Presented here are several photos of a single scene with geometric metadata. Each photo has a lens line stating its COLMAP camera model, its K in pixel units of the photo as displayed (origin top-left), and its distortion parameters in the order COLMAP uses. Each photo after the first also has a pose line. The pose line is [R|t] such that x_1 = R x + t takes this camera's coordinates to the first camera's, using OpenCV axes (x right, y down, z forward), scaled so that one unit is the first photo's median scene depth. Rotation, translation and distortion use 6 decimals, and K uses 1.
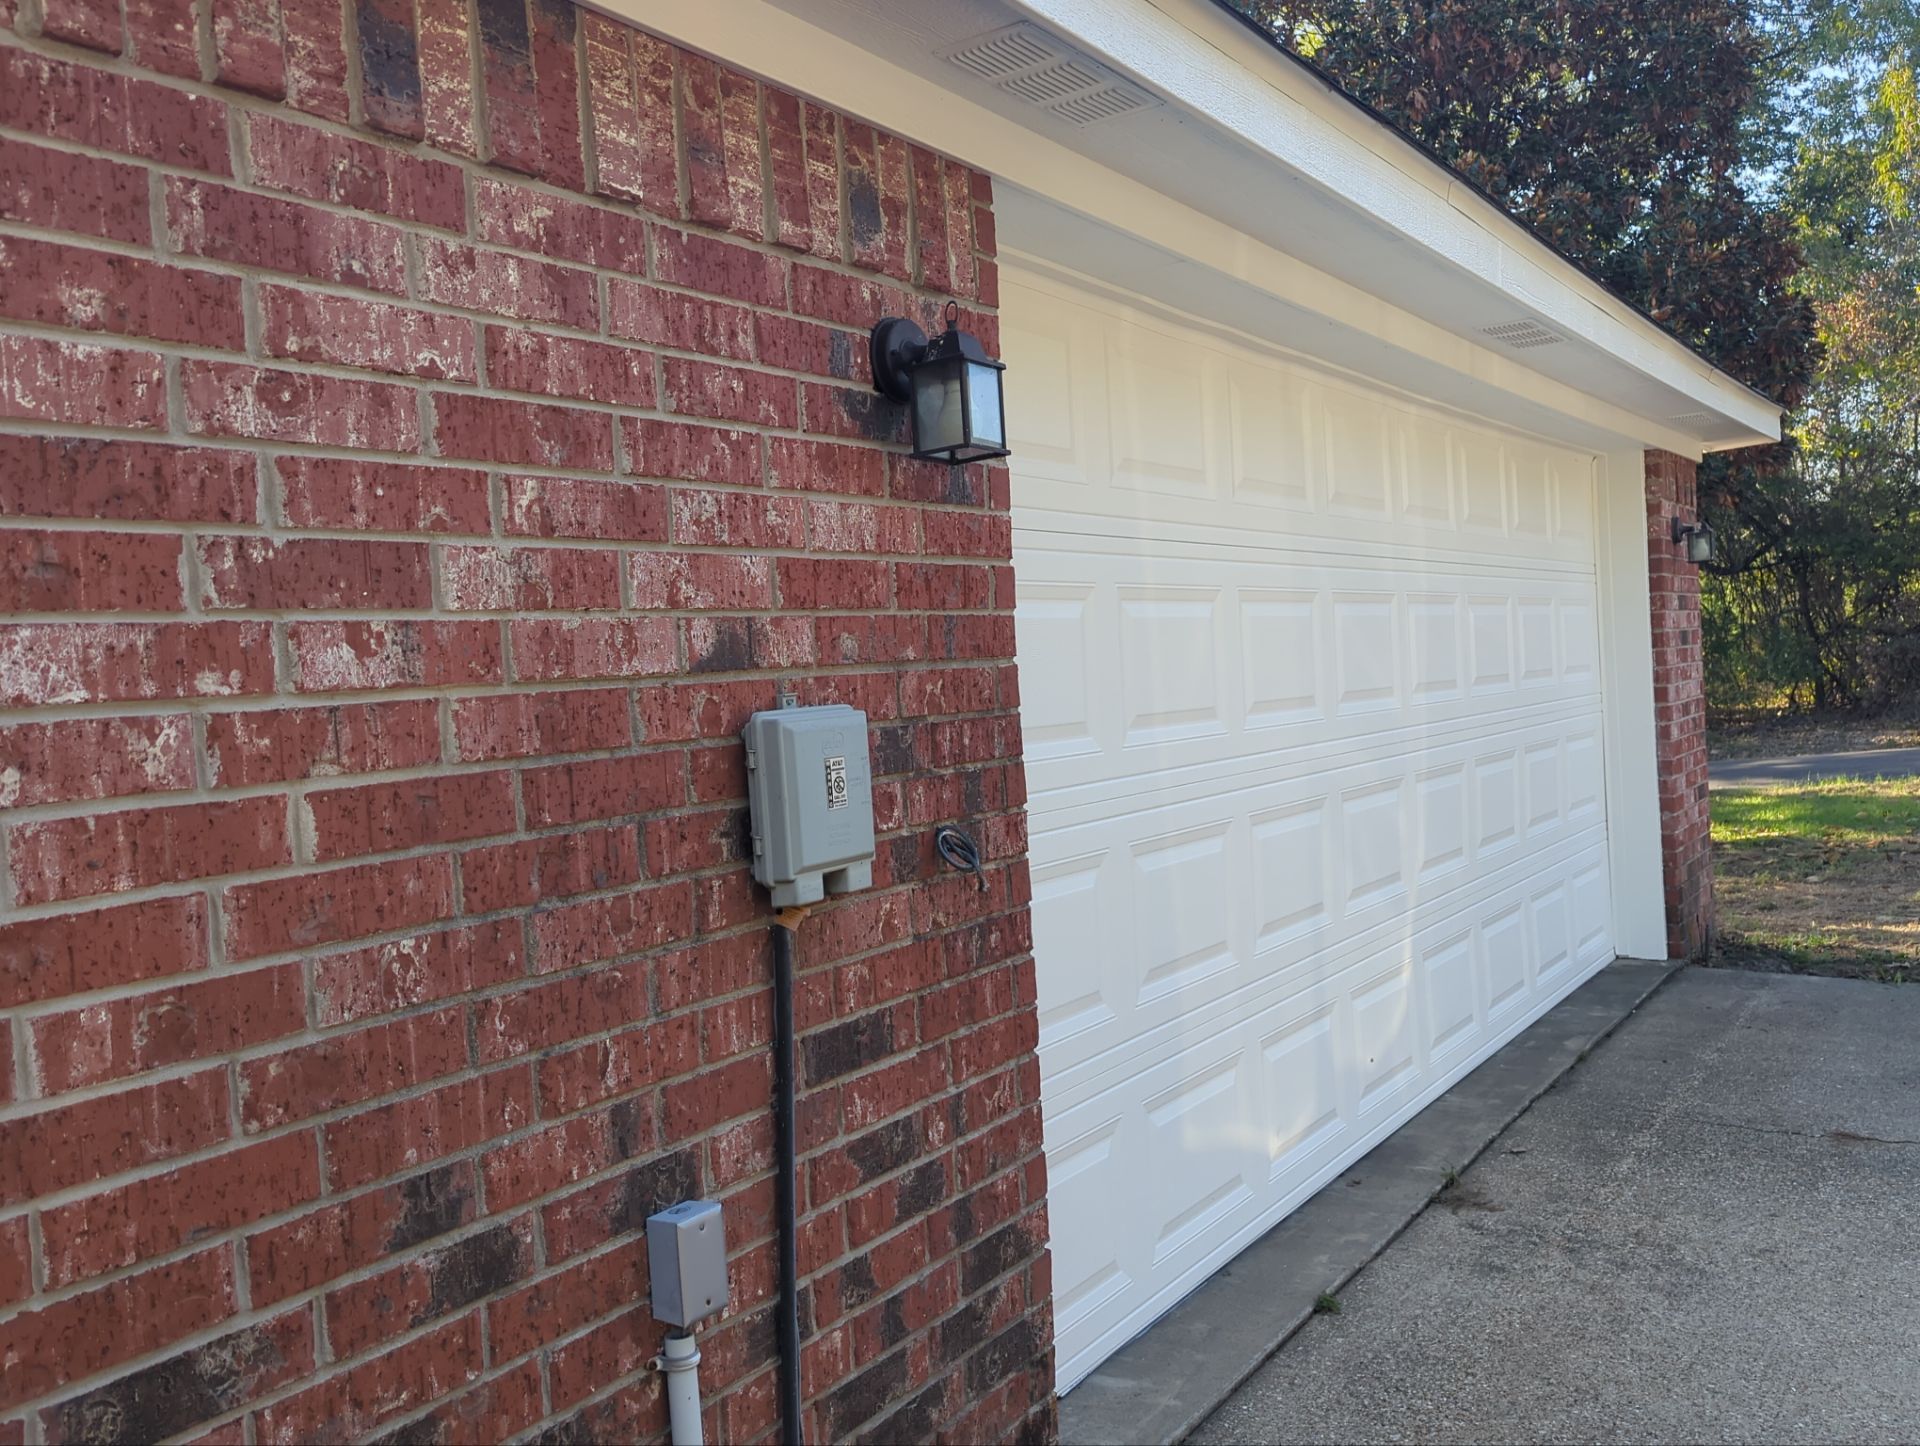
lens RADIAL K [[1561.3, 0, 937.1], [0, 1561.3, 721.8], [0, 0, 1]] dist [0.075802, -0.083604]
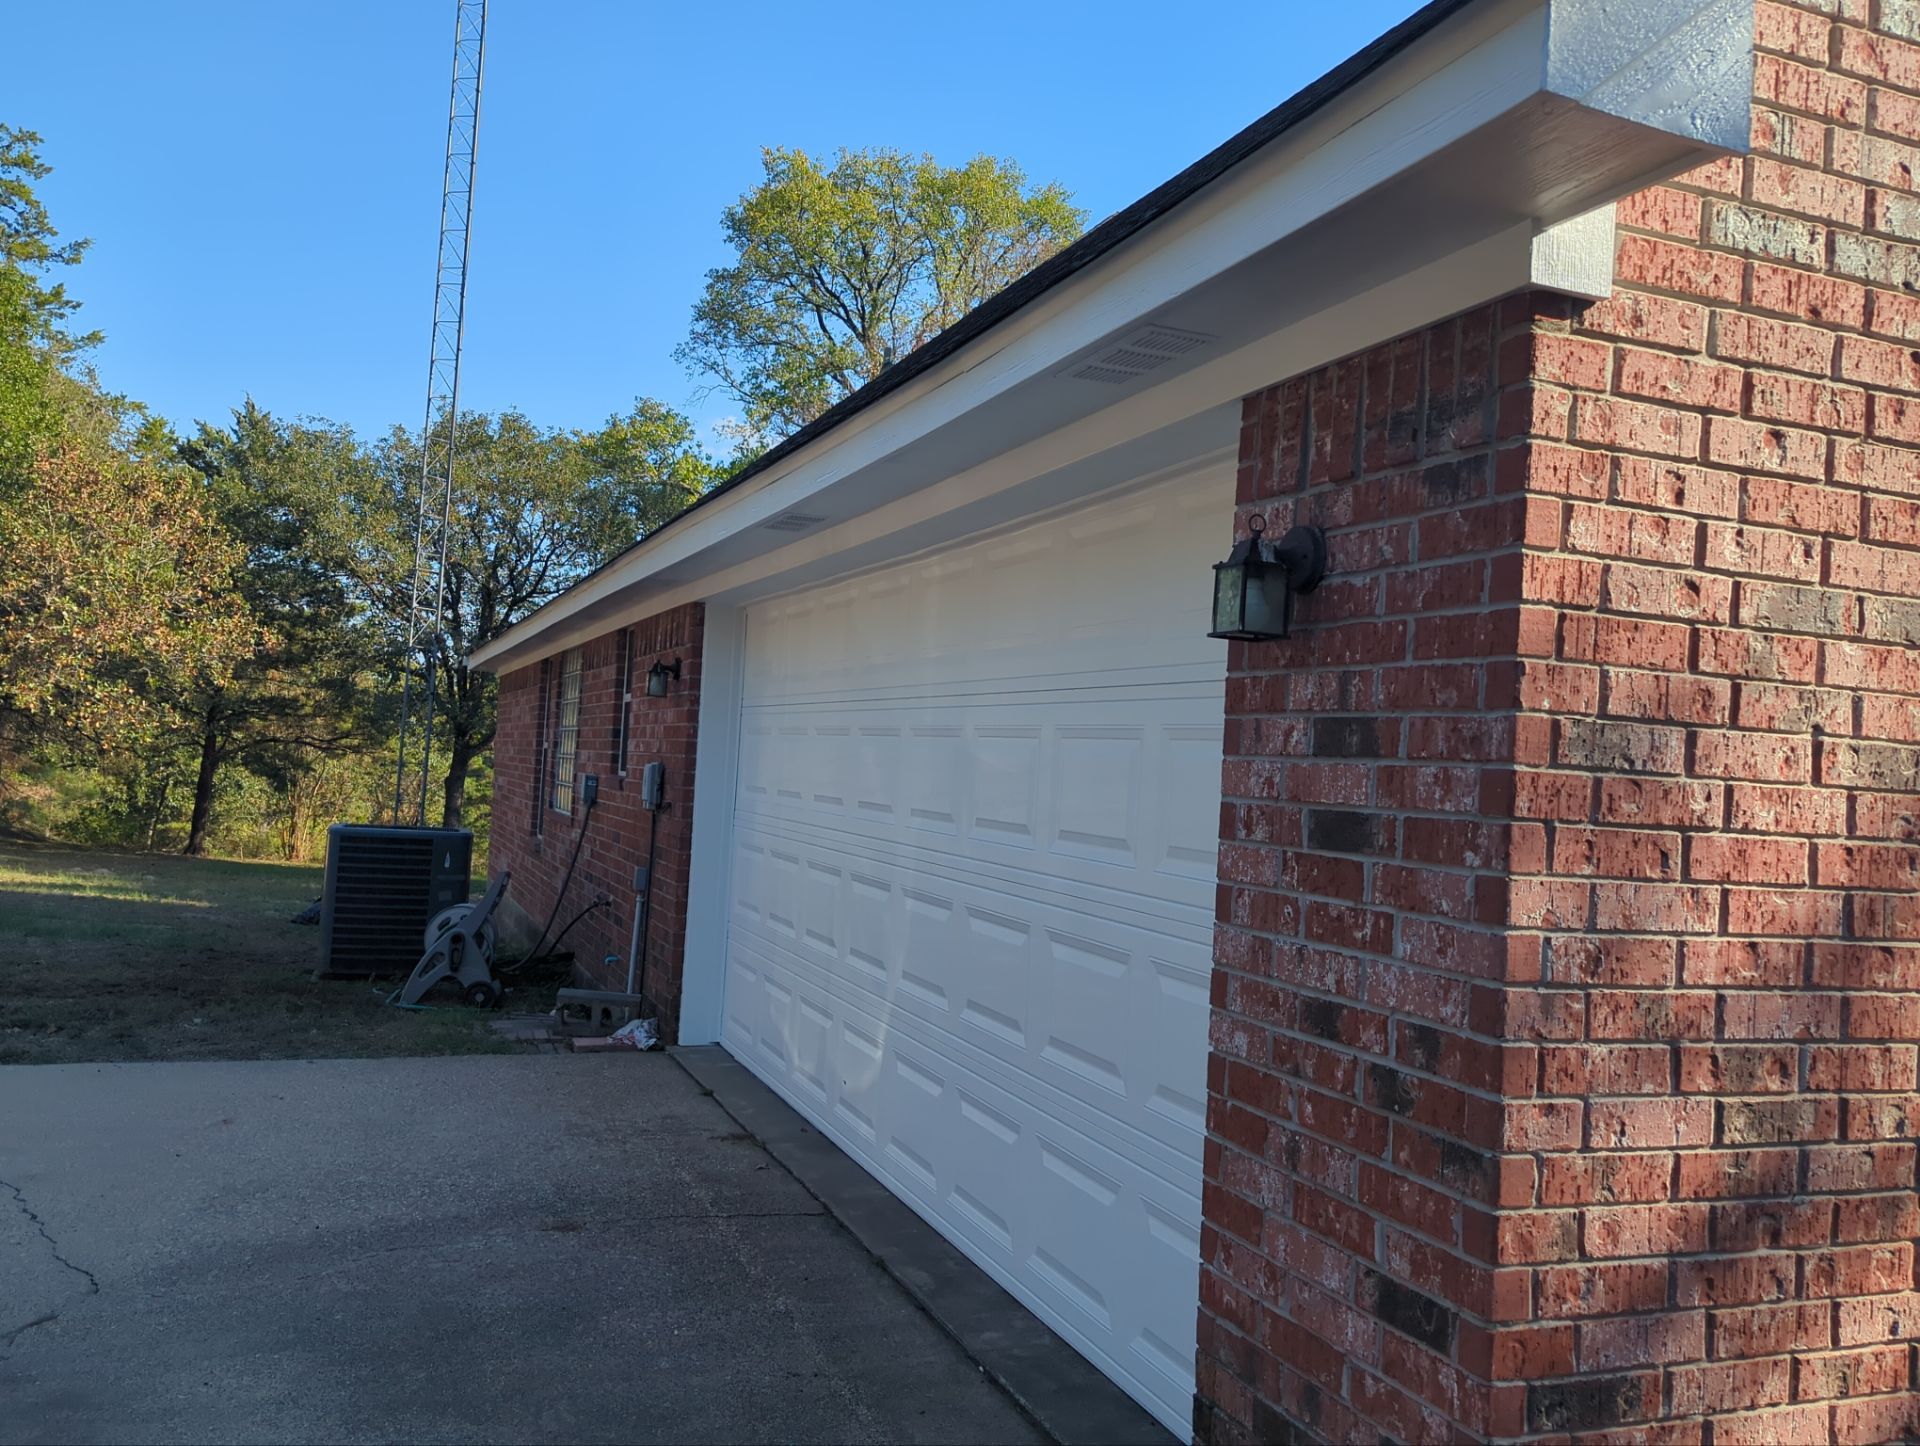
lens RADIAL K [[1561.3, 0, 937.1], [0, 1561.3, 721.8], [0, 0, 1]] dist [0.075802, -0.083604]
pose [[-0.557284, 0.035449, -0.829565, 1.112492], [-0.017978, 0.998339, 0.054738, -0.136897], [0.830127, 0.045419, -0.555721, 1.509192]]
